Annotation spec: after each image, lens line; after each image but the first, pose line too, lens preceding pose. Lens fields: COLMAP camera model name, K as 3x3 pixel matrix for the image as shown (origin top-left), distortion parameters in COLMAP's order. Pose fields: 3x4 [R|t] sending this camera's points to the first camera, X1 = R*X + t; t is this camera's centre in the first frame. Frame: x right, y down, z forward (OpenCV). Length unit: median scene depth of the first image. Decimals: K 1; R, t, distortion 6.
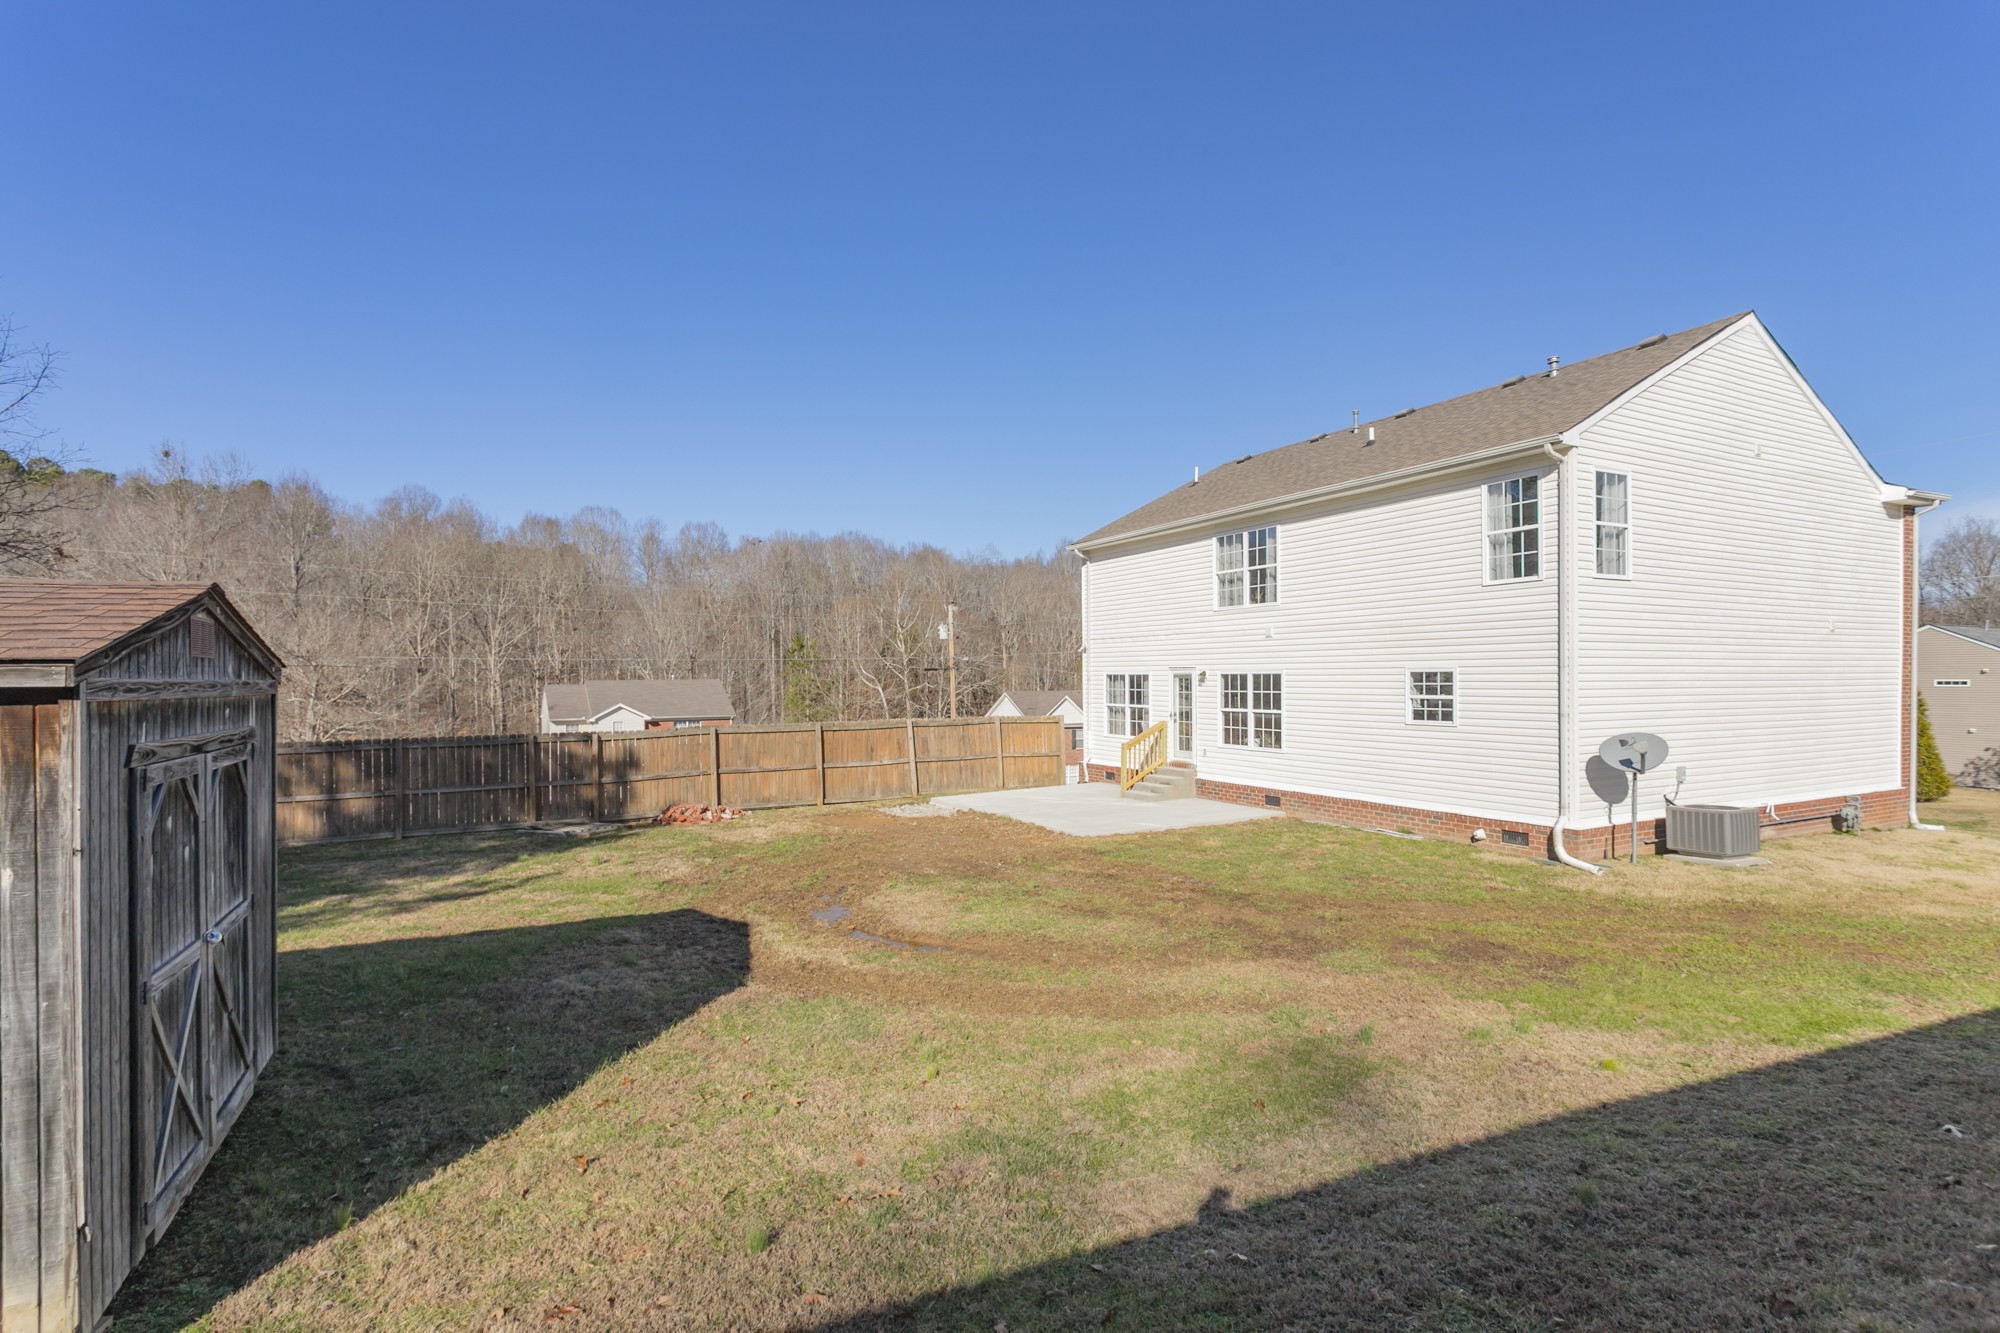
lens RADIAL K [[922.1, 0, 1001.1], [0, 922.1, 675.4], [0, 0, 1]] dist [0.003951, 0.000201]
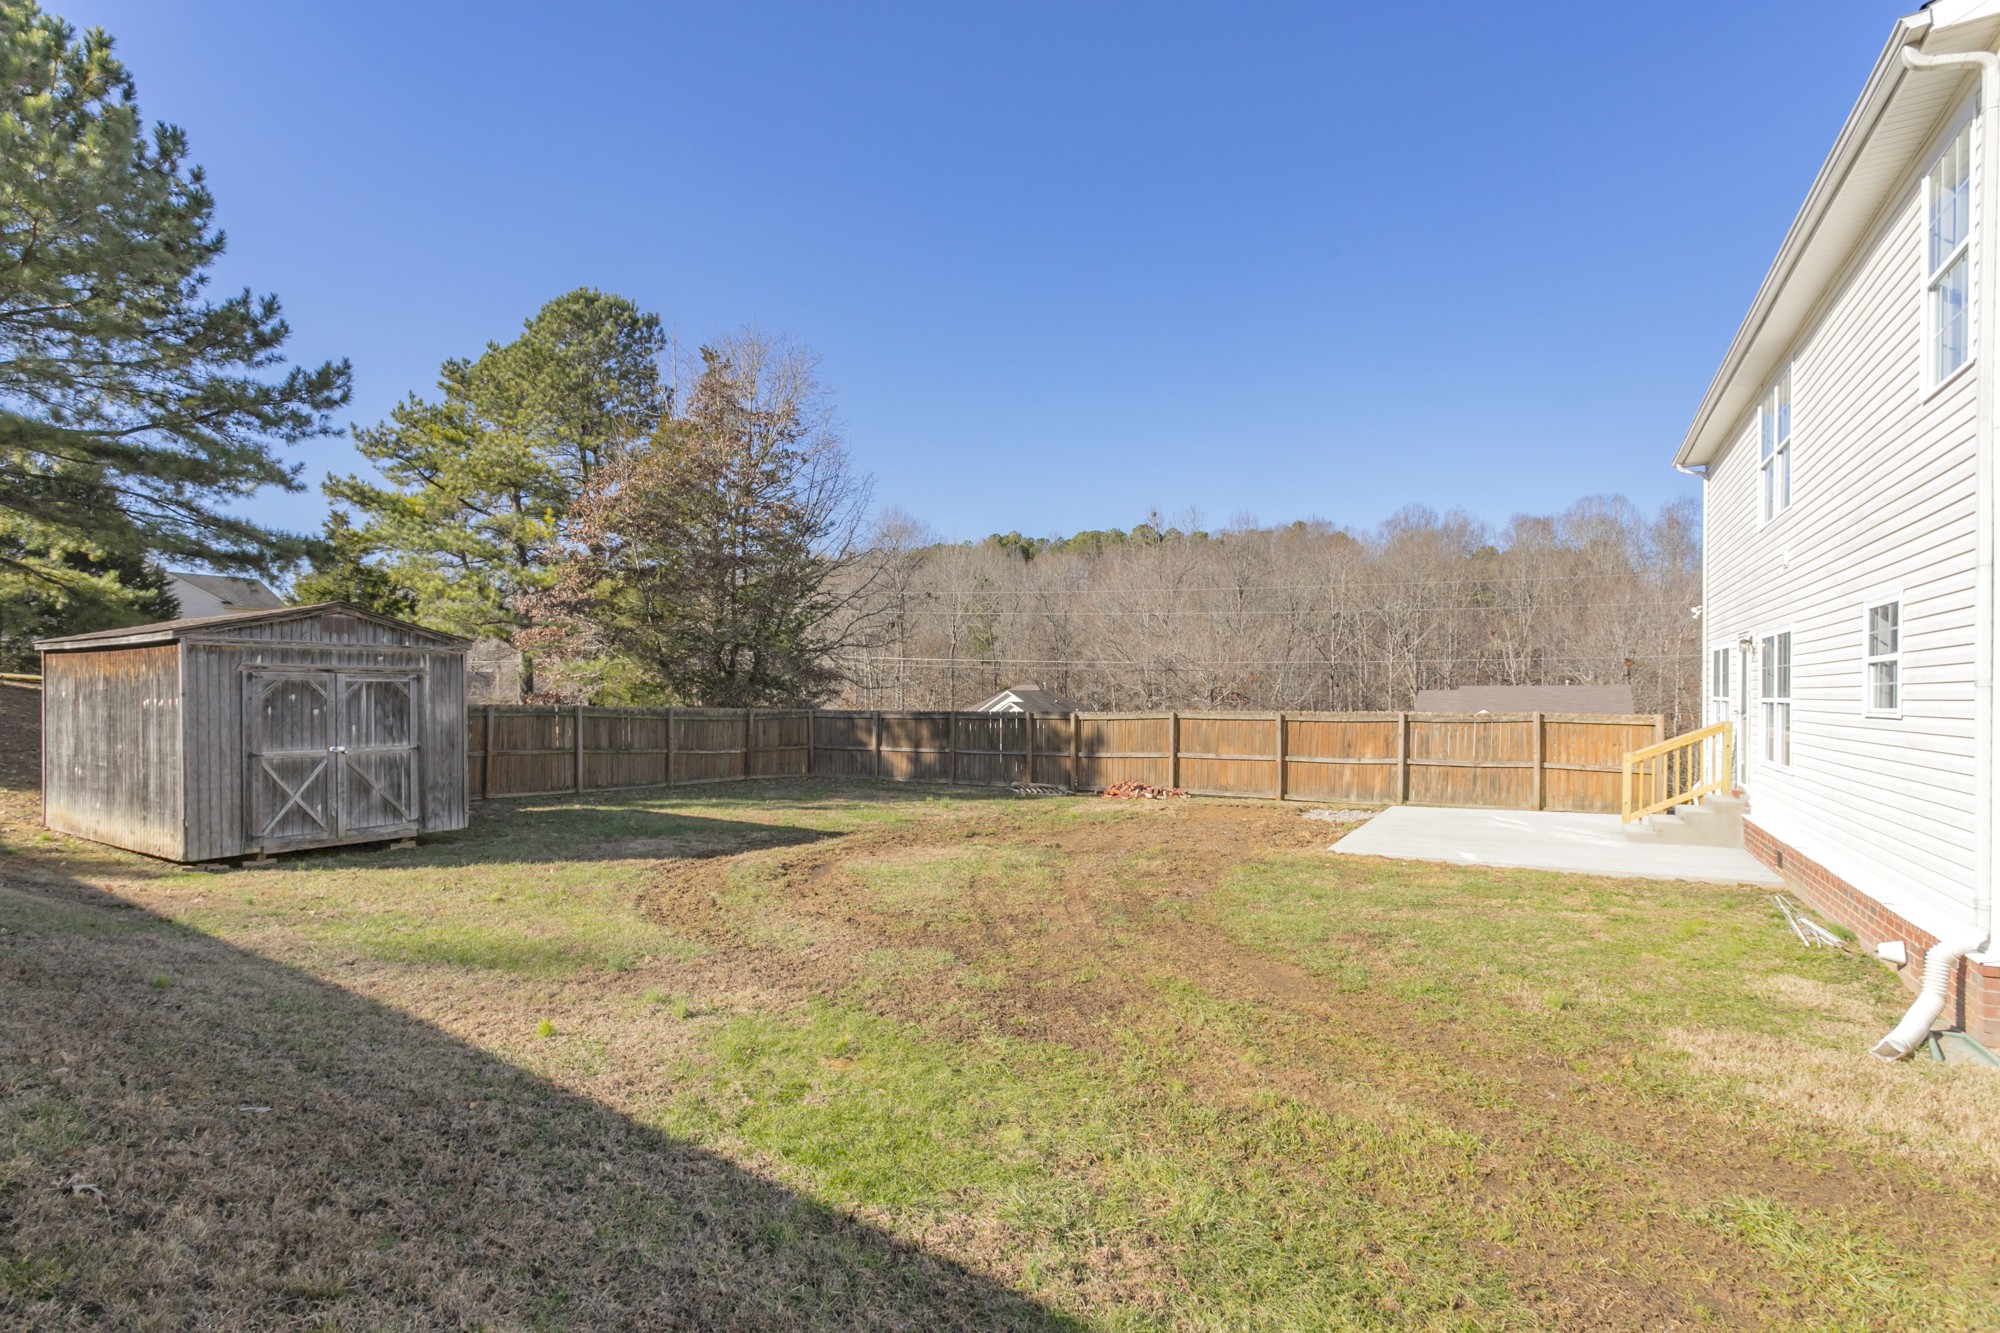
lens RADIAL K [[958.7, 0, 998.8], [0, 958.7, 681.1], [0, 0, 1]] dist [-0.002315, -0.000084]
pose [[0.533690, -0.004328, -0.845669, 0.526630], [-0.000462, 0.999985, -0.005409, 0.028637], [0.845680, 0.003277, 0.533680, 0.274263]]
